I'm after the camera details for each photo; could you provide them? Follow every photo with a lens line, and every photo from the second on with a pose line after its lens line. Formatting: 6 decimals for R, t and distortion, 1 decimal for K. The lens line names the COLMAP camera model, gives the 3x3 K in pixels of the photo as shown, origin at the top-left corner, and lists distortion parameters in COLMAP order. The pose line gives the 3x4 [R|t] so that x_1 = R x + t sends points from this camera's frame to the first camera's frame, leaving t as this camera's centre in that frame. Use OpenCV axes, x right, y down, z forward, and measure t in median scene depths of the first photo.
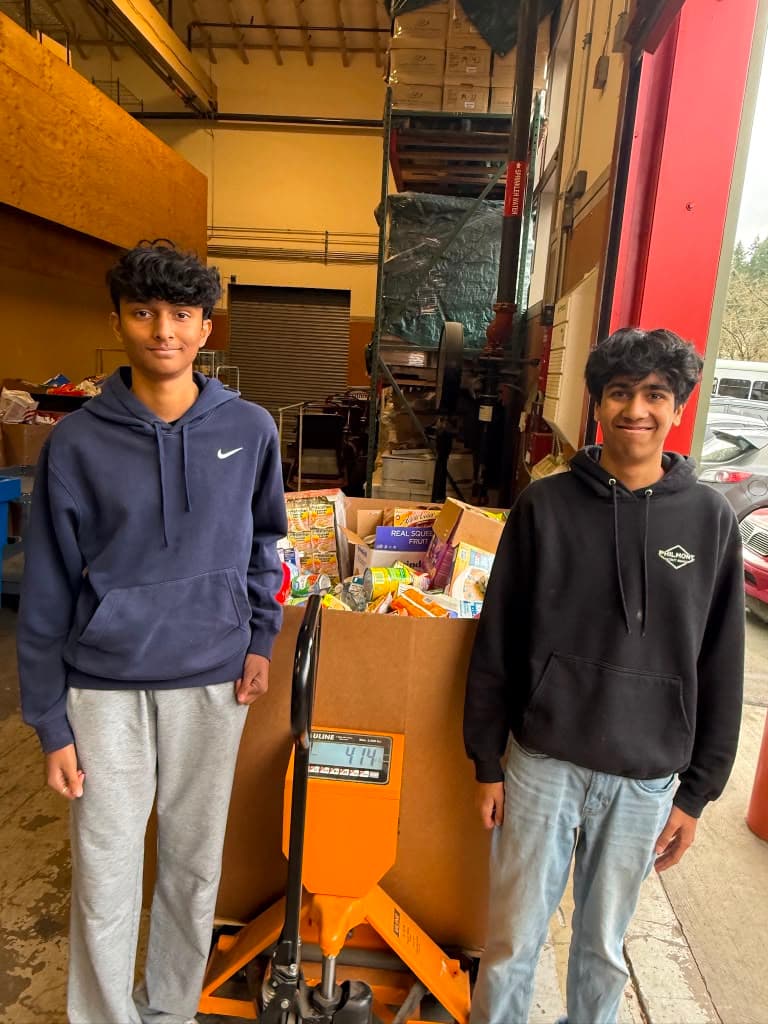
lens RADIAL K [[738.5, 0, 383.4], [0, 738.5, 512.5], [0, 0, 1]] dist [0.011820, -0.005611]
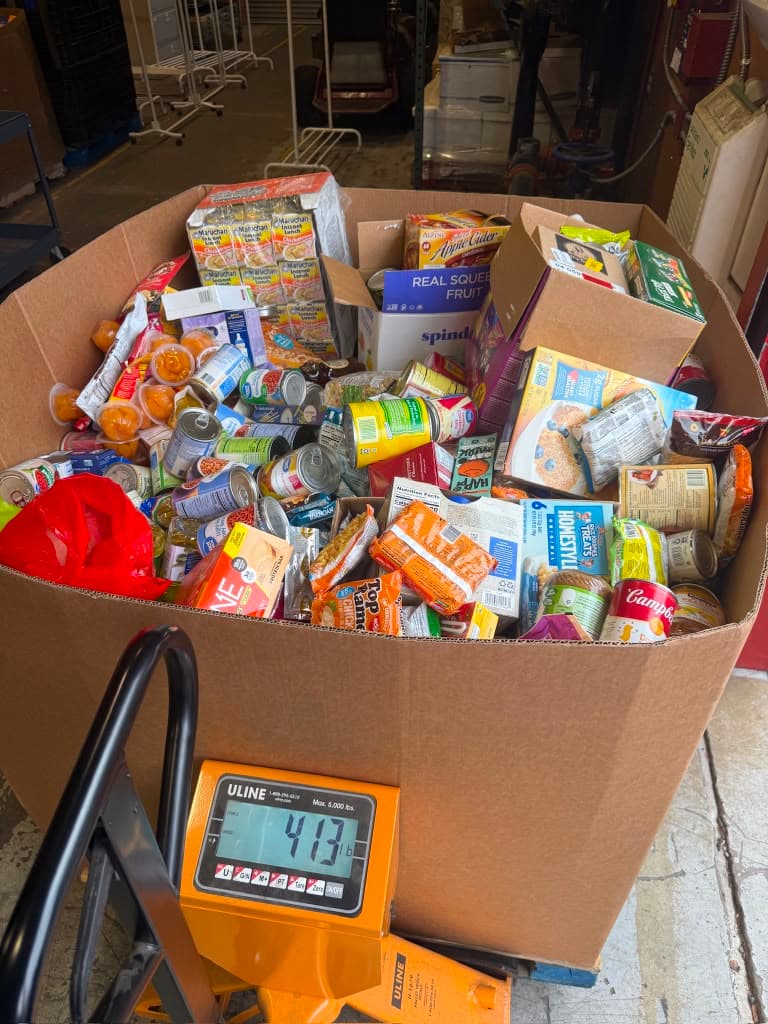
lens RADIAL K [[738.5, 0, 382.4], [0, 738.5, 513.7], [0, 0, 1]] dist [0.011820, -0.005611]
pose [[0.993879, 0.012421, -0.109769, 0.048181], [0.042634, 0.873549, 0.484866, -0.083695], [0.101911, -0.486578, 0.867673, 0.432575]]
